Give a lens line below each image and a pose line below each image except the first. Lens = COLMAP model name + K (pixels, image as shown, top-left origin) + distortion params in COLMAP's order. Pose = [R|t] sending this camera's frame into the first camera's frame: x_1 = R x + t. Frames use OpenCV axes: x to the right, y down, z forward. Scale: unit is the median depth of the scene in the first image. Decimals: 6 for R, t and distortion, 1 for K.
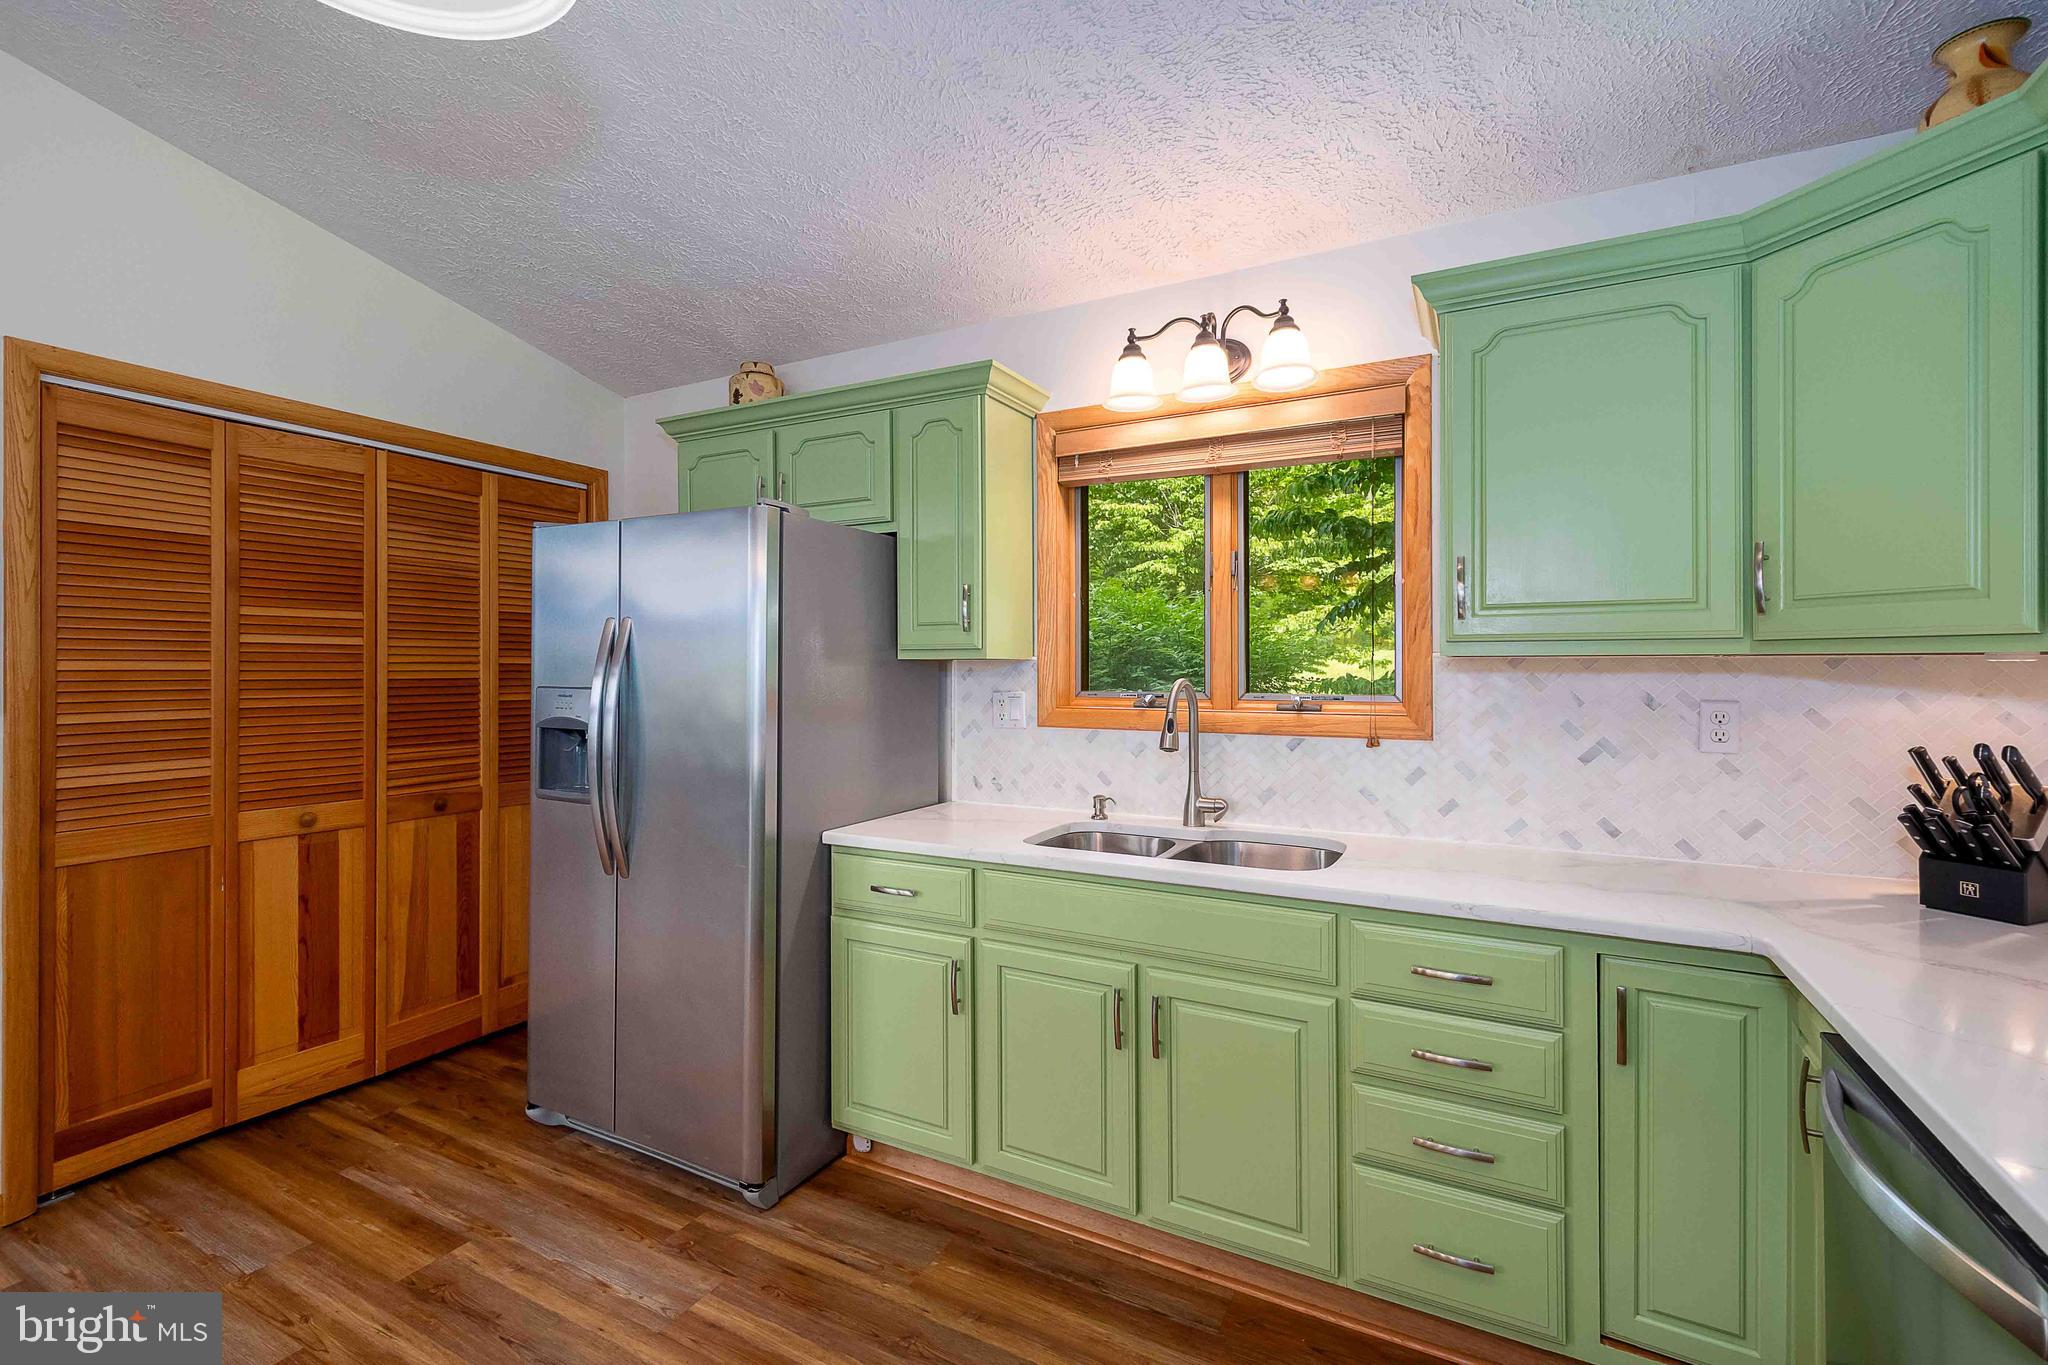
lens RADIAL K [[904.7, 0, 1006.7], [0, 904.7, 667.1], [0, 0, 1]] dist [0.014841, -0.004908]
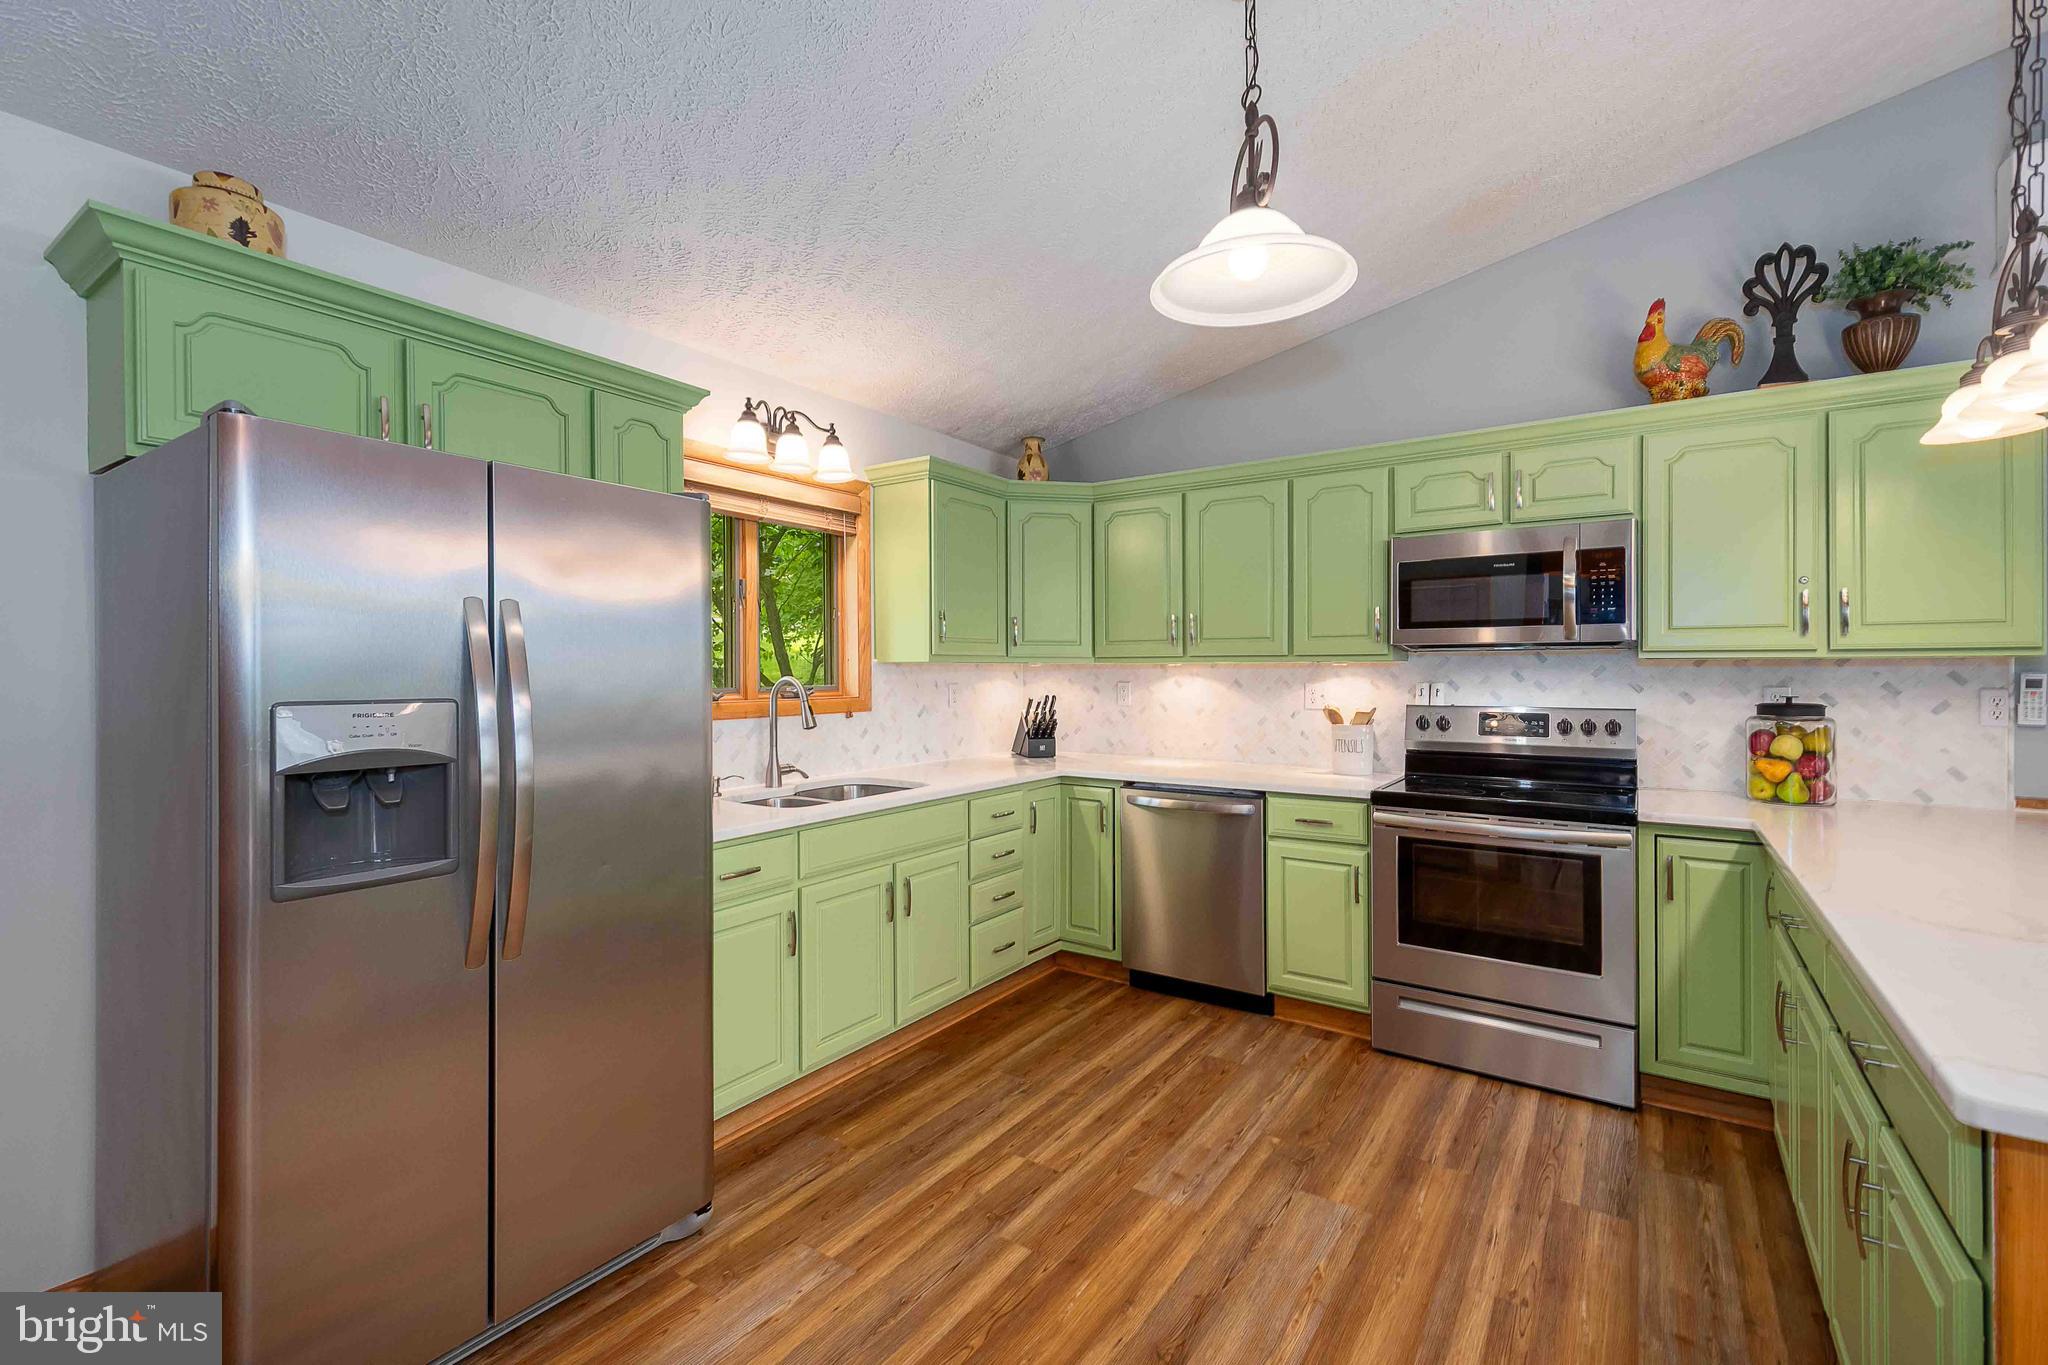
lens RADIAL K [[904.7, 0, 995.1], [0, 904.7, 661.6], [0, 0, 1]] dist [0.014841, -0.004908]
pose [[0.115180, 0.005467, 0.993330, -1.227856], [-0.004405, 0.999978, -0.004992, -0.004670], [-0.993335, -0.003801, 0.115202, 0.594479]]
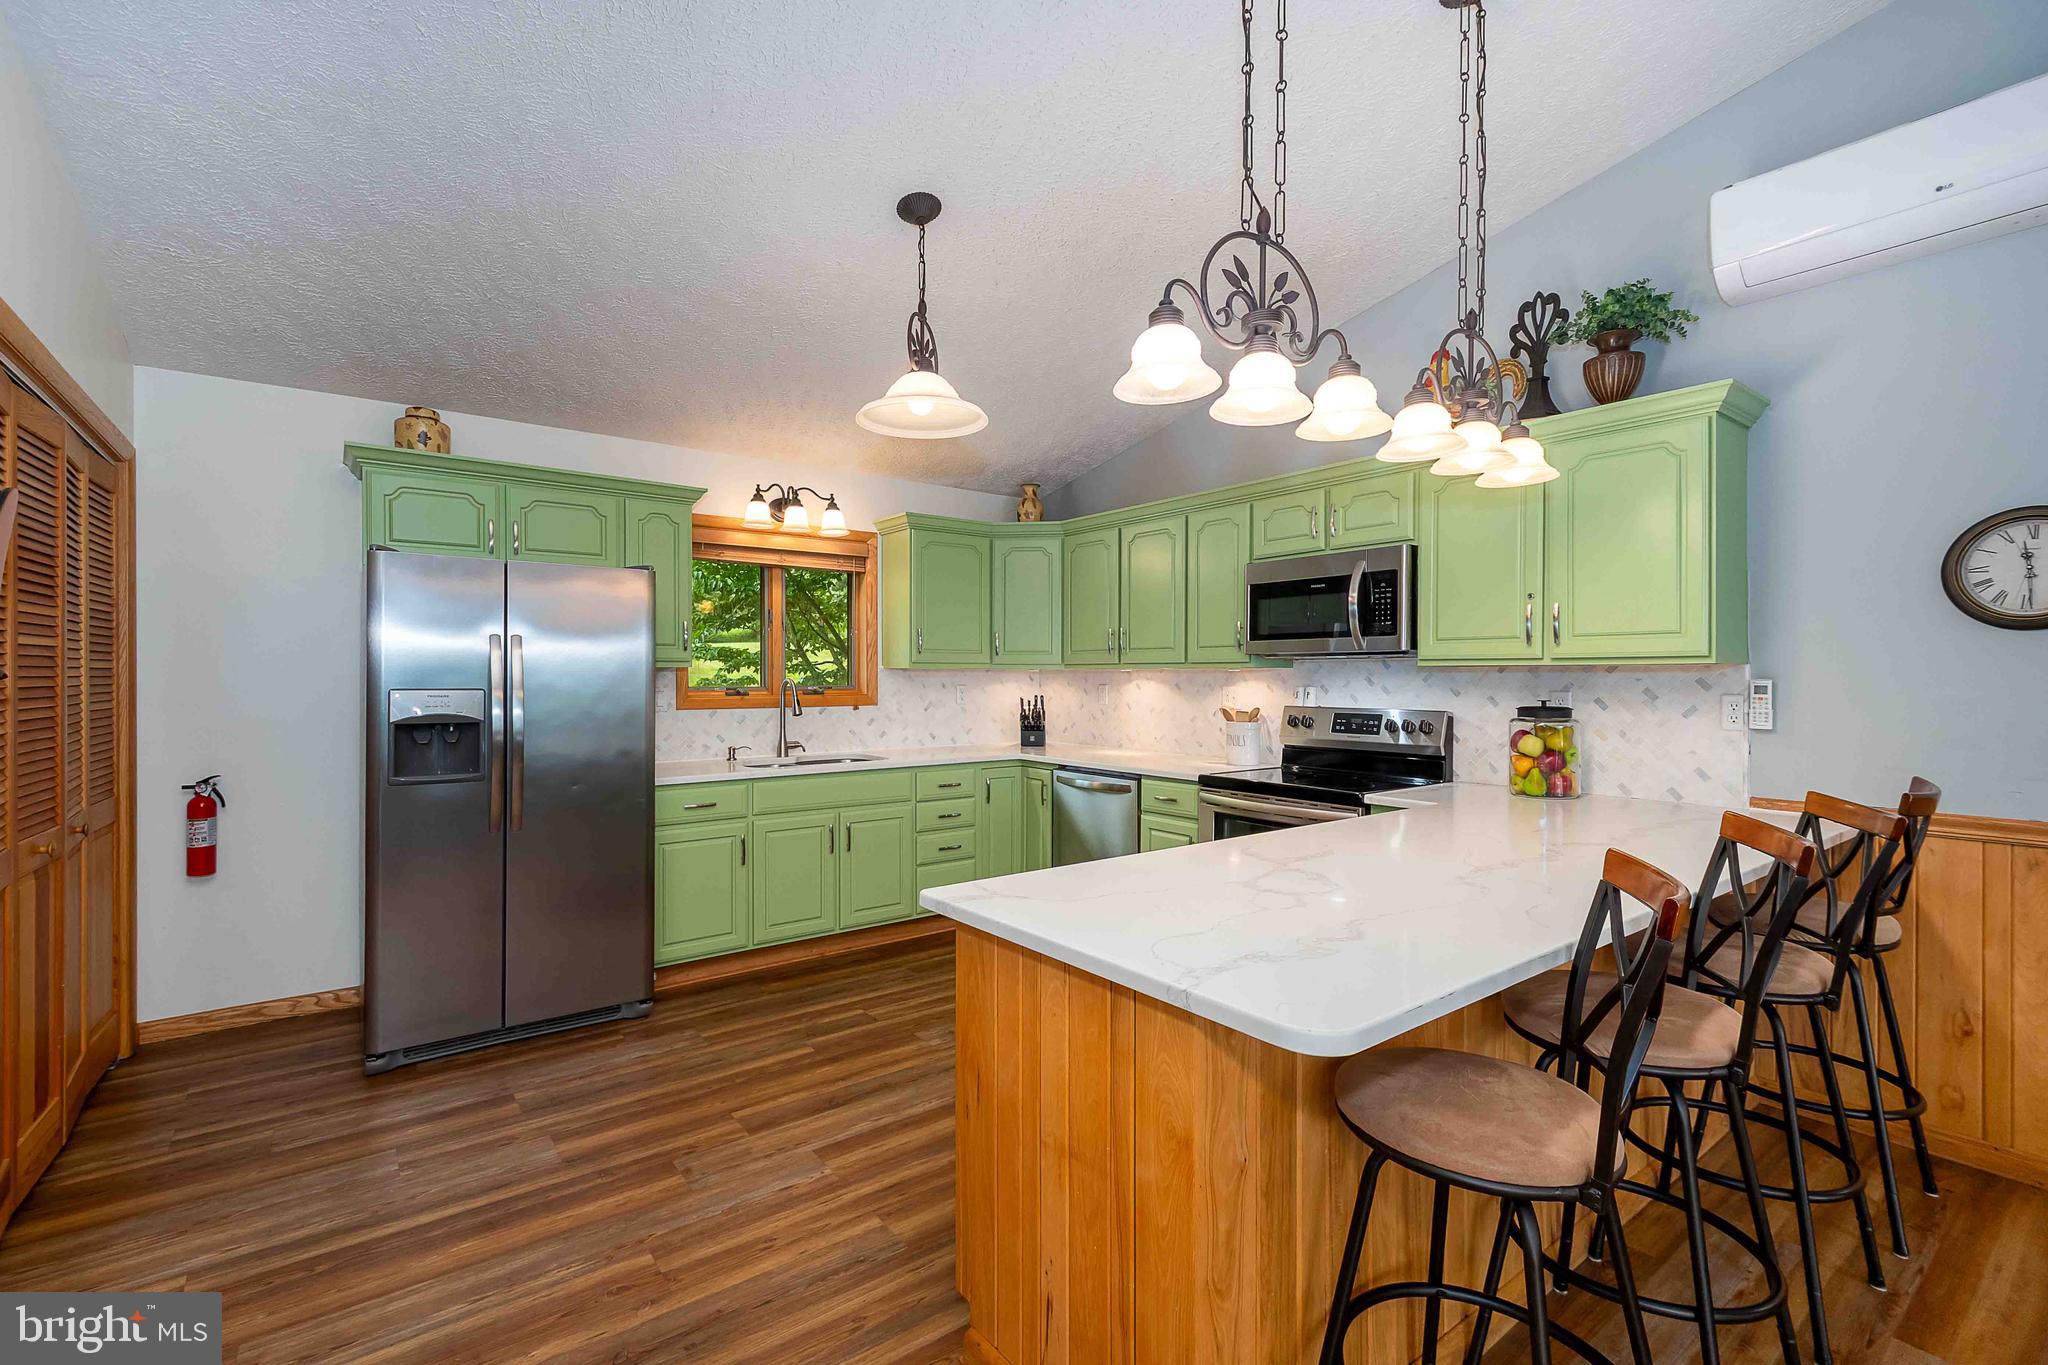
lens RADIAL K [[904.7, 0, 995.1], [0, 904.7, 665.1], [0, 0, 1]] dist [0.014841, -0.004908]
pose [[0.428212, 0.006277, 0.903657, -1.480488], [-0.004990, 0.999977, -0.004582, -0.010592], [-0.903665, -0.002547, 0.428233, -0.229720]]
